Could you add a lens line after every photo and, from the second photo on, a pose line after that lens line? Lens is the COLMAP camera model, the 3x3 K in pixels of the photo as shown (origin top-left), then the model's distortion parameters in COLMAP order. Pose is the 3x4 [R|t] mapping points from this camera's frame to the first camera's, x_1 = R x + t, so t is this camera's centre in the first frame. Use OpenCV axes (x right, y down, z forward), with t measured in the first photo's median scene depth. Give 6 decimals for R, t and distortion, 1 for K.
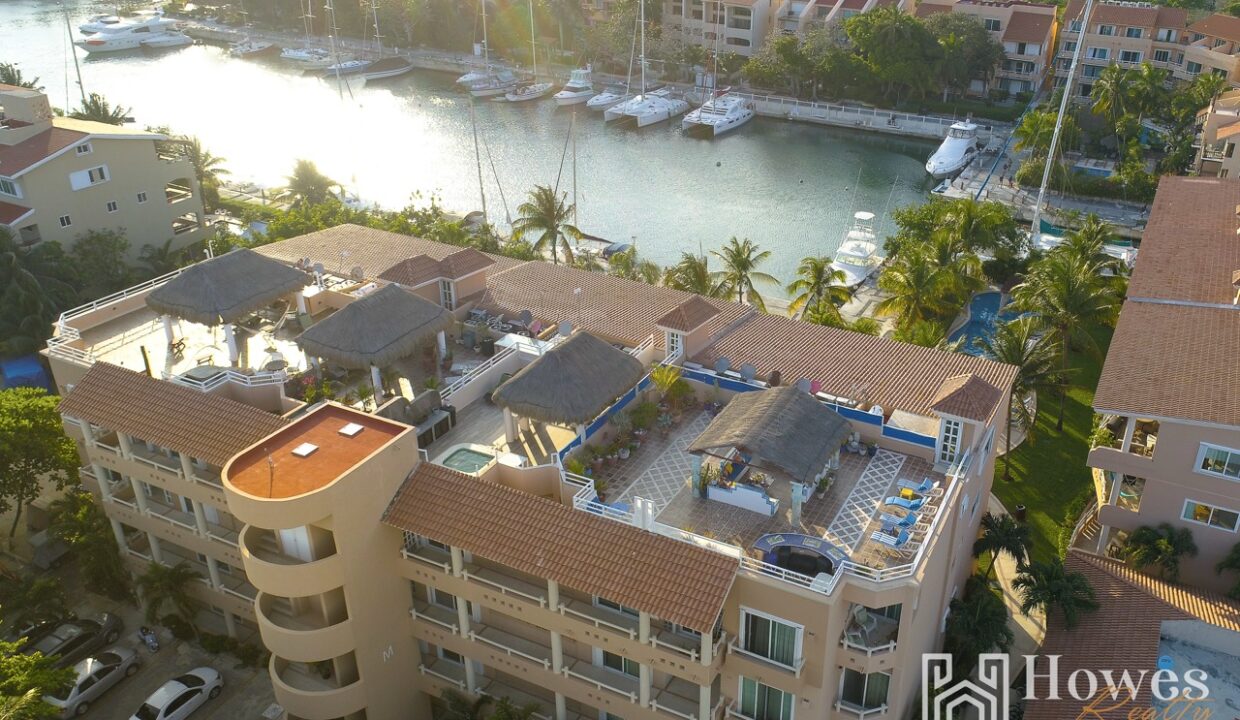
lens RADIAL K [[990.7, 0, 714.2], [0, 990.7, 358.7], [0, 0, 1]] dist [0.005475, 0.005164]
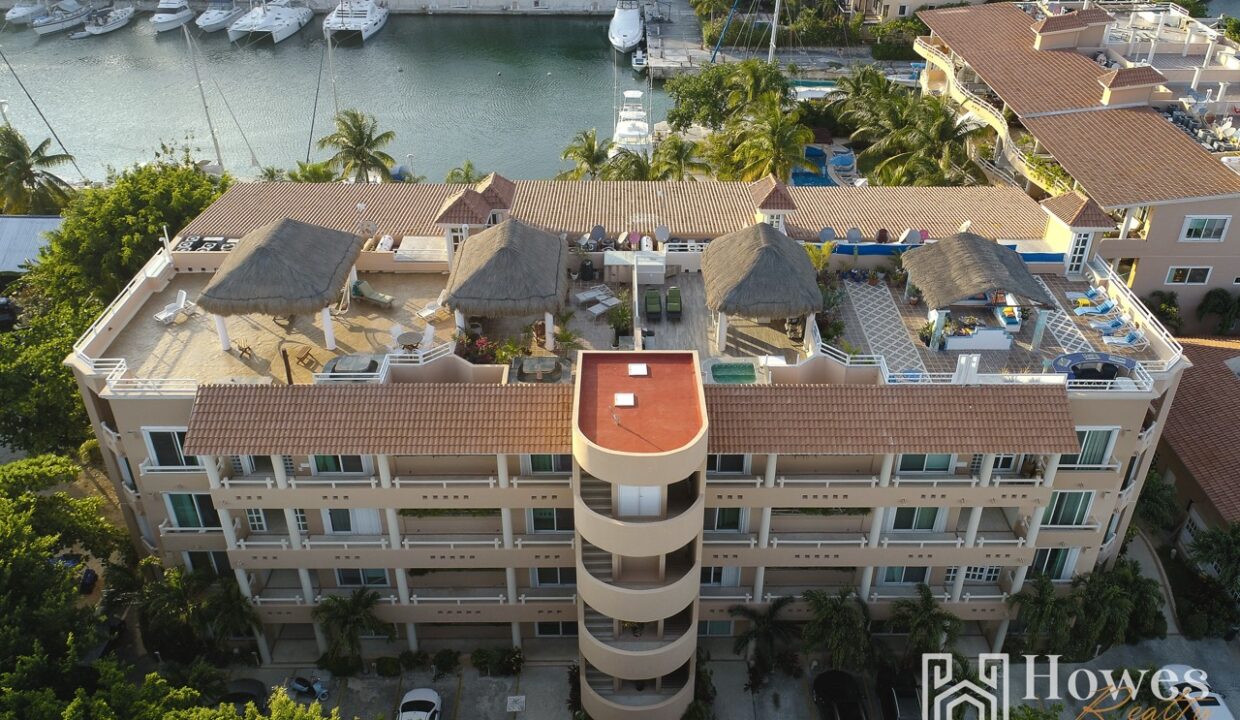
lens RADIAL K [[1000.1, 0, 620.0], [0, 1000.1, 360.0], [0, 0, 1]] dist [-0.003812, 0.003716]
pose [[0.903569, -0.246499, 0.350431, -0.286148], [0.210093, 0.967748, 0.139015, -0.028400], [-0.373396, -0.051986, 0.926214, 0.059493]]
